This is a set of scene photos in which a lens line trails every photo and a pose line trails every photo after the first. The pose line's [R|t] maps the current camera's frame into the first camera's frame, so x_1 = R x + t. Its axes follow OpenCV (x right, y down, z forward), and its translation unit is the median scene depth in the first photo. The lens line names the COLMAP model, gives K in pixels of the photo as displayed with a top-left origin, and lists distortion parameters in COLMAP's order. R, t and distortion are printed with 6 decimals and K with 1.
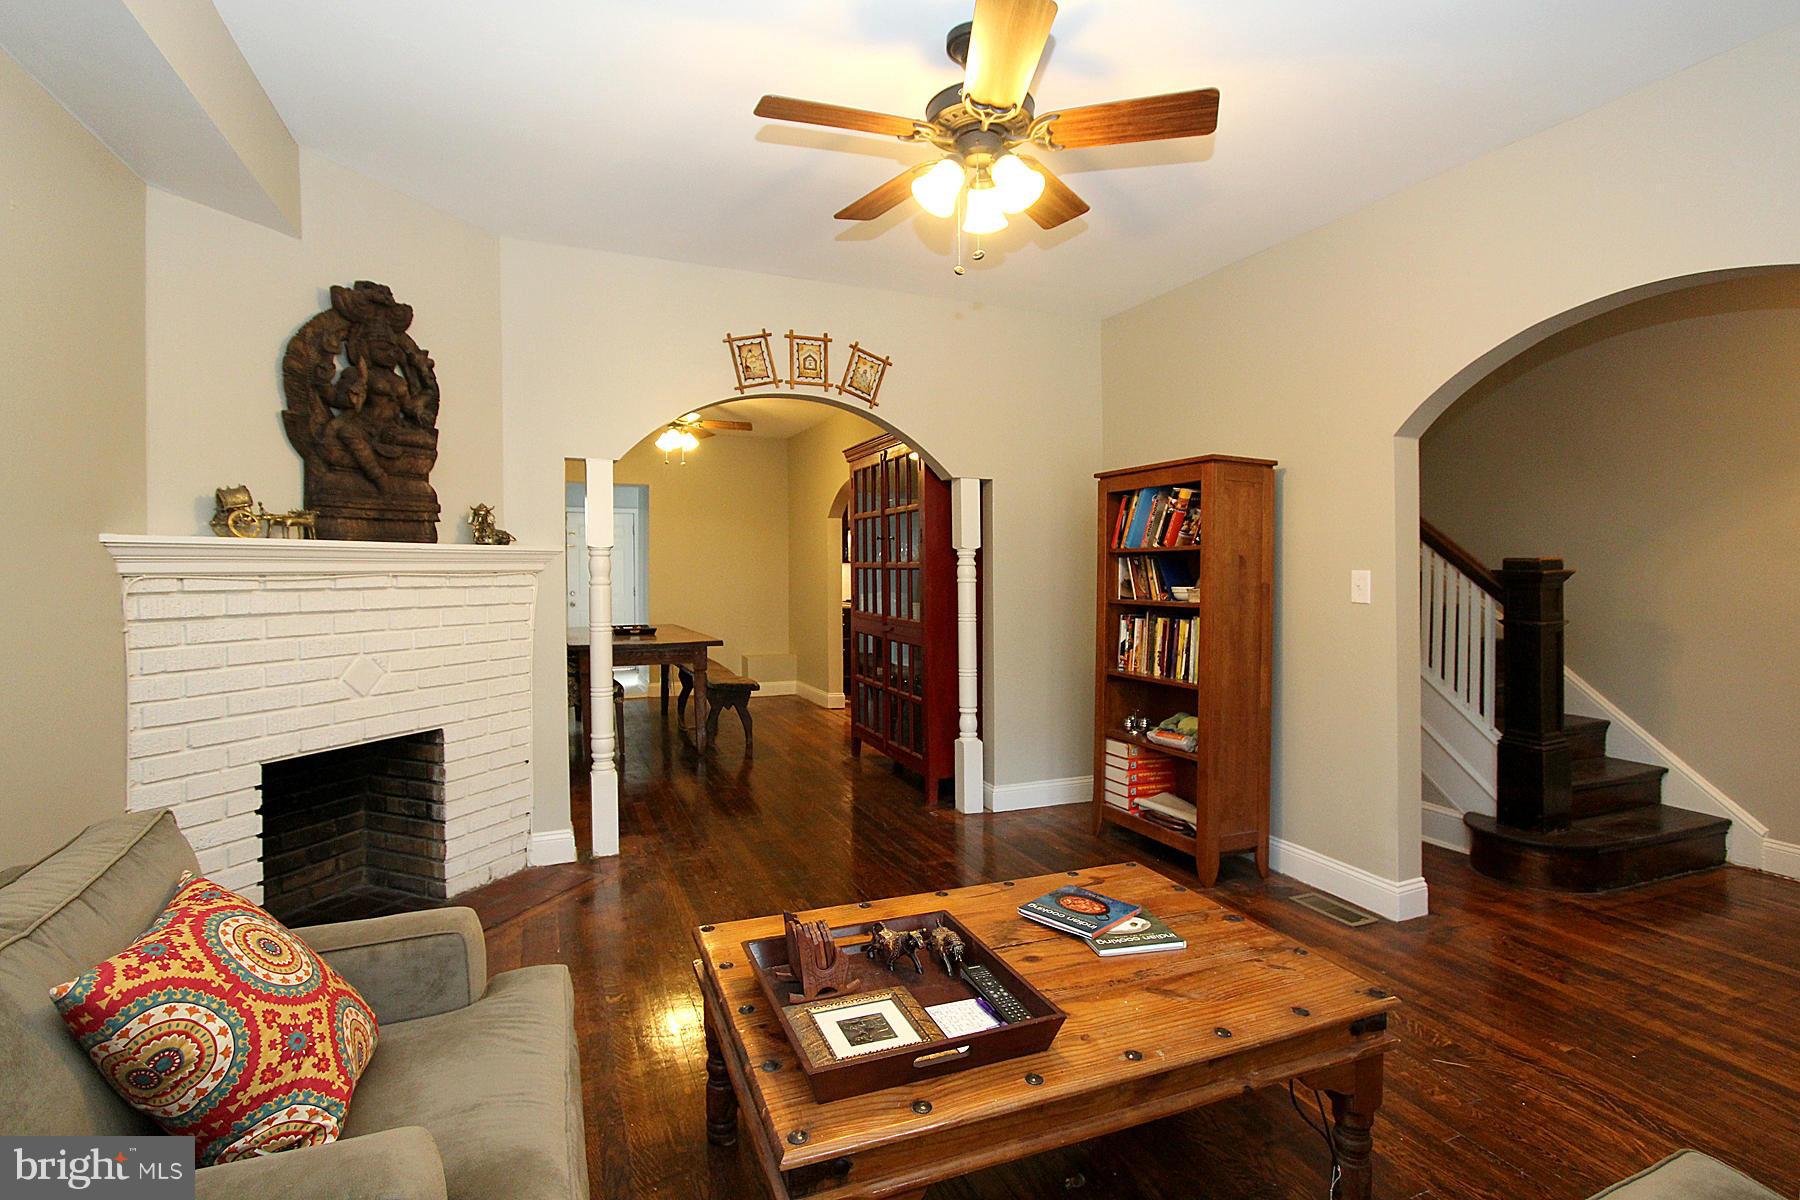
lens RADIAL K [[855.3, 0, 901.5], [0, 855.3, 565.9], [0, 0, 1]] dist [-0.015184, 0.004661]
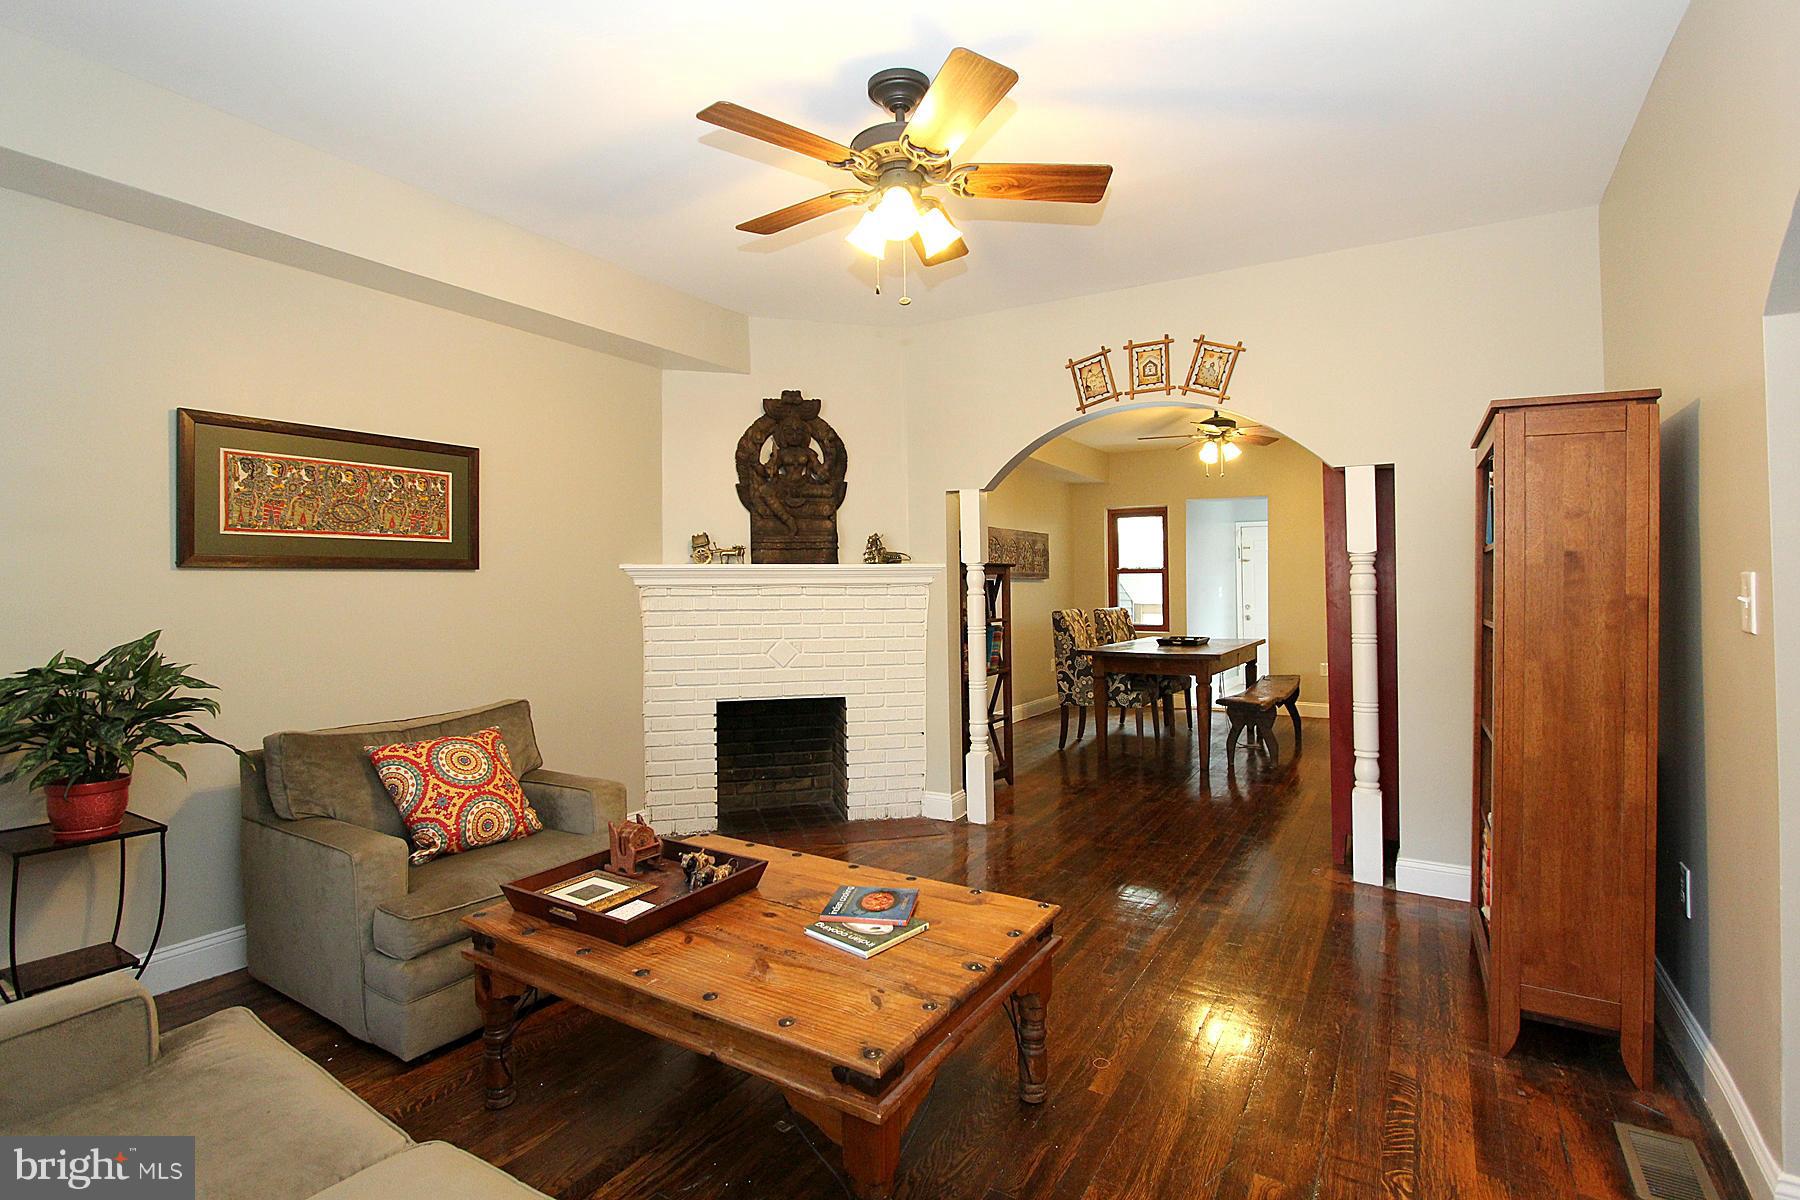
lens RADIAL K [[855.3, 0, 901.5], [0, 855.3, 565.9], [0, 0, 1]] dist [-0.015184, 0.004661]
pose [[0.594255, -0.021664, -0.803985, 0.644715], [0.008433, 0.999750, -0.020706, 0.007277], [0.804233, 0.005525, 0.594289, 0.244723]]
